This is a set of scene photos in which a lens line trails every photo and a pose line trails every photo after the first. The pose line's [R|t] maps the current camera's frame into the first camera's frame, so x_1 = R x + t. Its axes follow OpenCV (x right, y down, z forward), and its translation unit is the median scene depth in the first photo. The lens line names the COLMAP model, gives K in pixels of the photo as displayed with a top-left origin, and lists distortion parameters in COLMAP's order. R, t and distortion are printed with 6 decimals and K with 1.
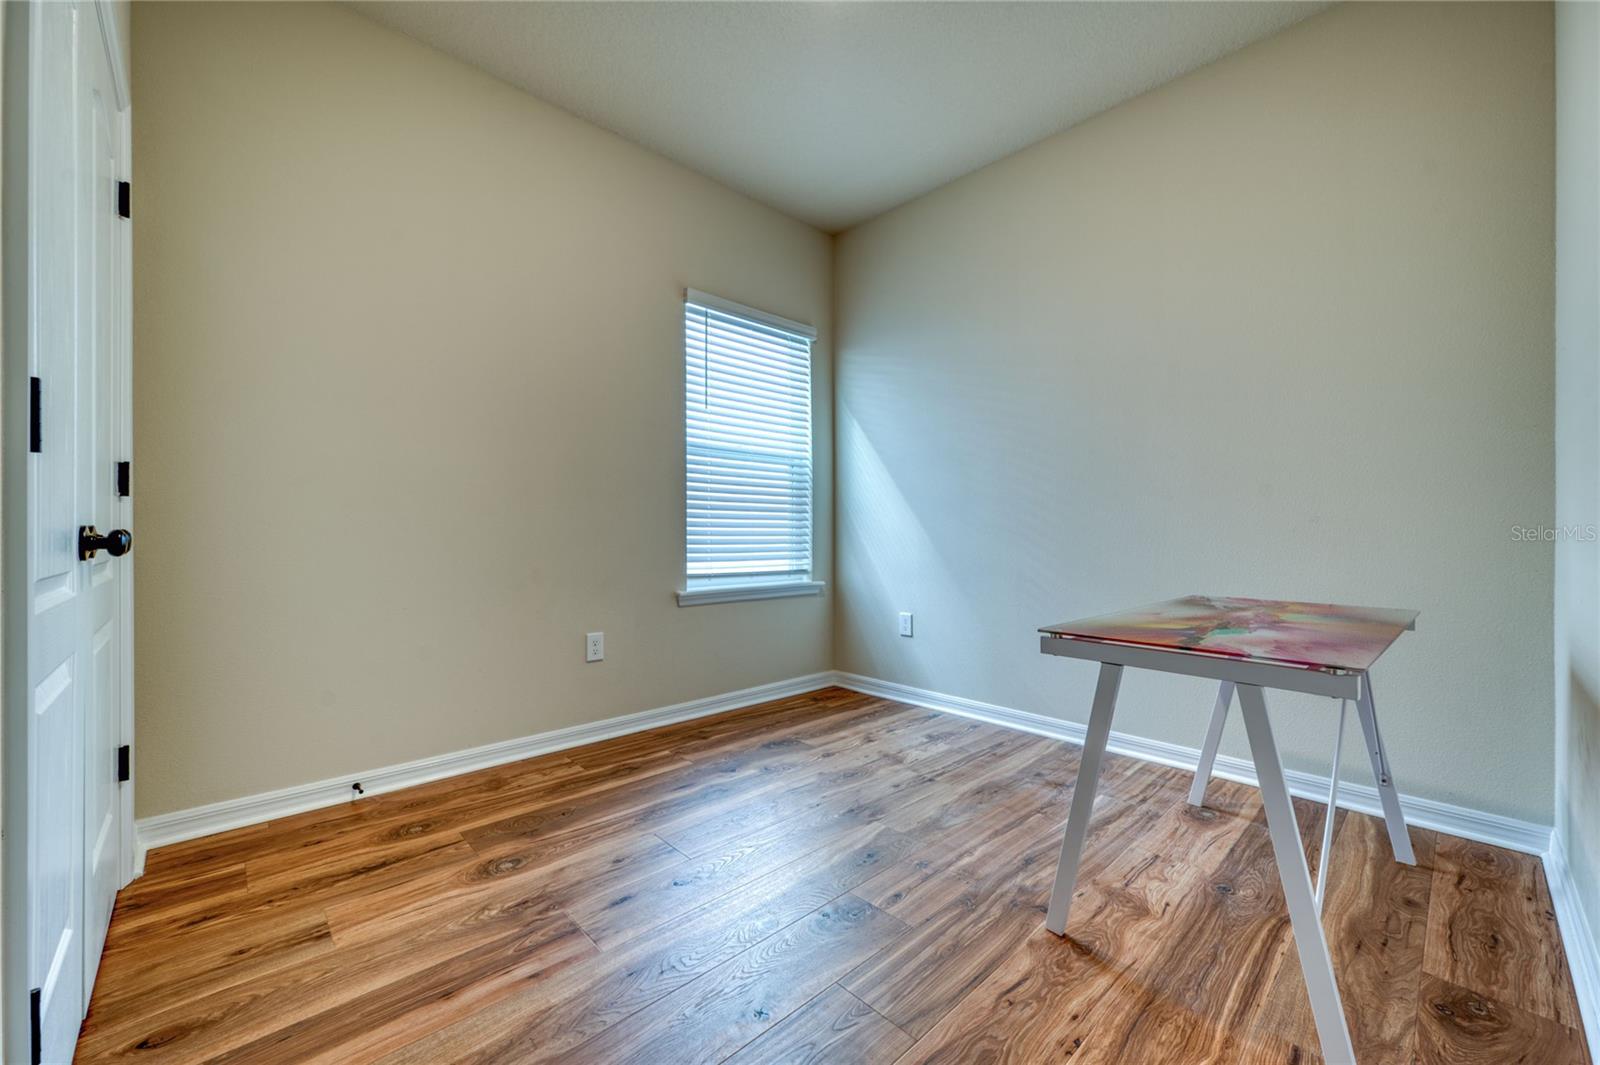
lens RADIAL K [[631.5, 0, 801.4], [0, 631.5, 535.9], [0, 0, 1]] dist [-0.011335, 0.008446]
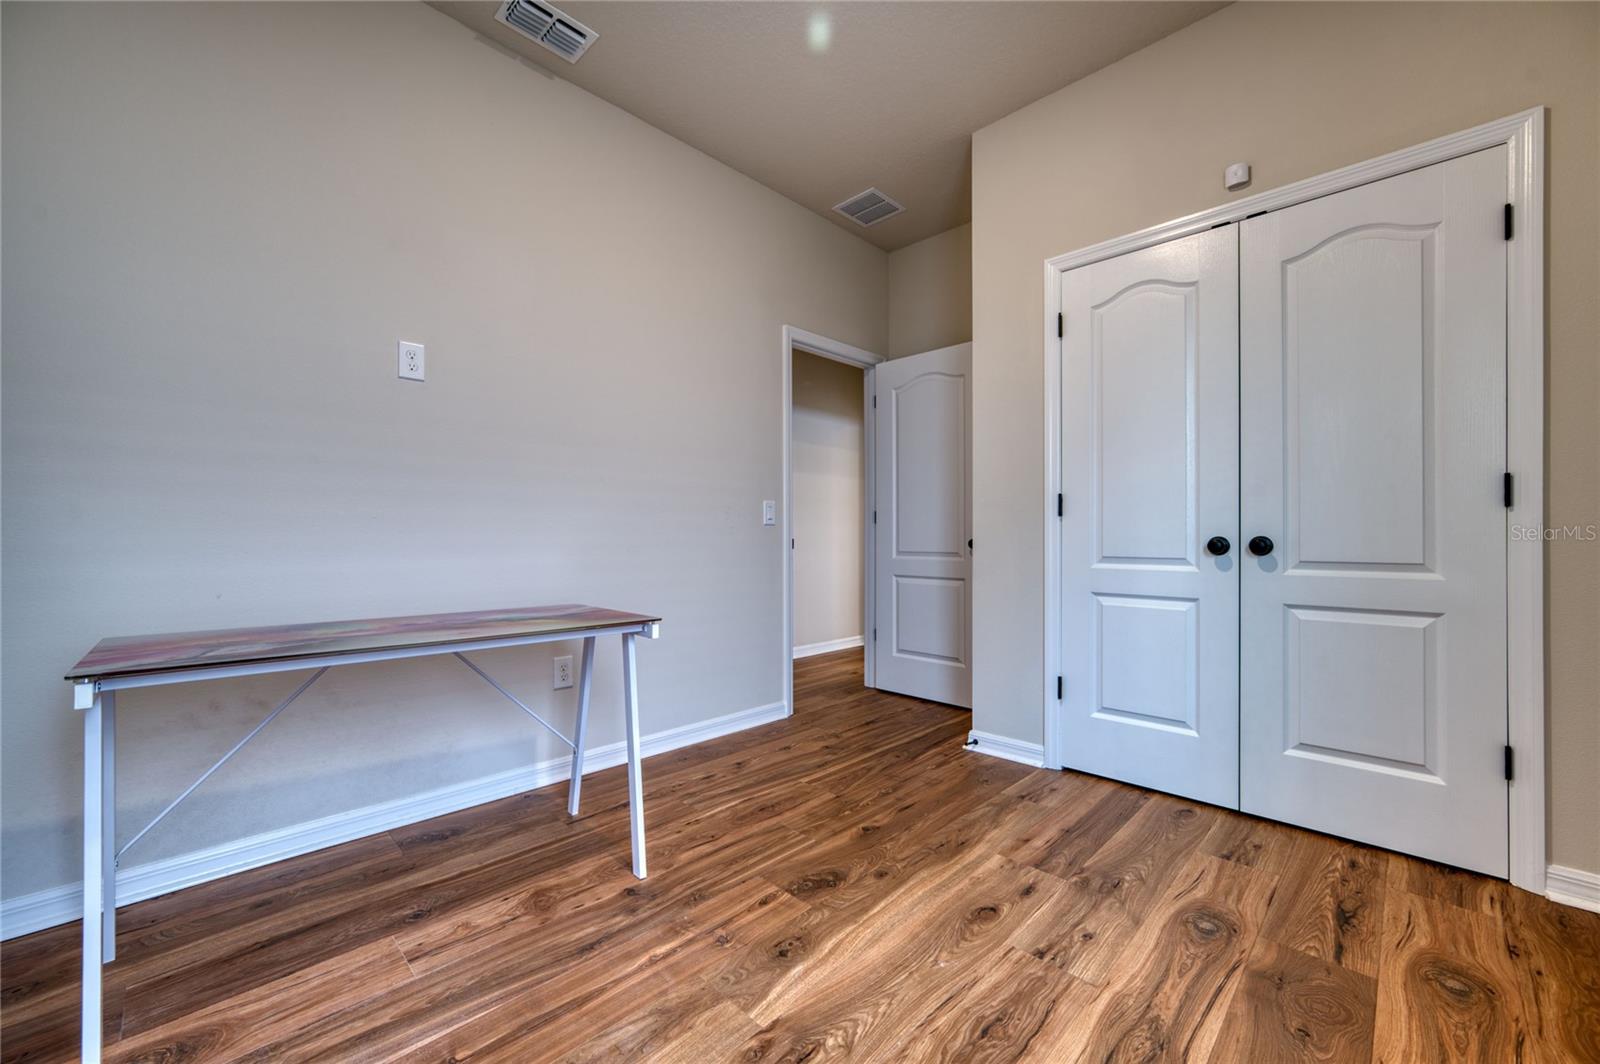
lens RADIAL K [[631.5, 0, 801.4], [0, 631.5, 535.4], [0, 0, 1]] dist [-0.011335, 0.008446]
pose [[-0.999297, -0.000456, -0.037484, 0.126834], [-0.000630, 0.999989, 0.004631, -0.018196], [0.037481, 0.004651, -0.999287, 1.945955]]
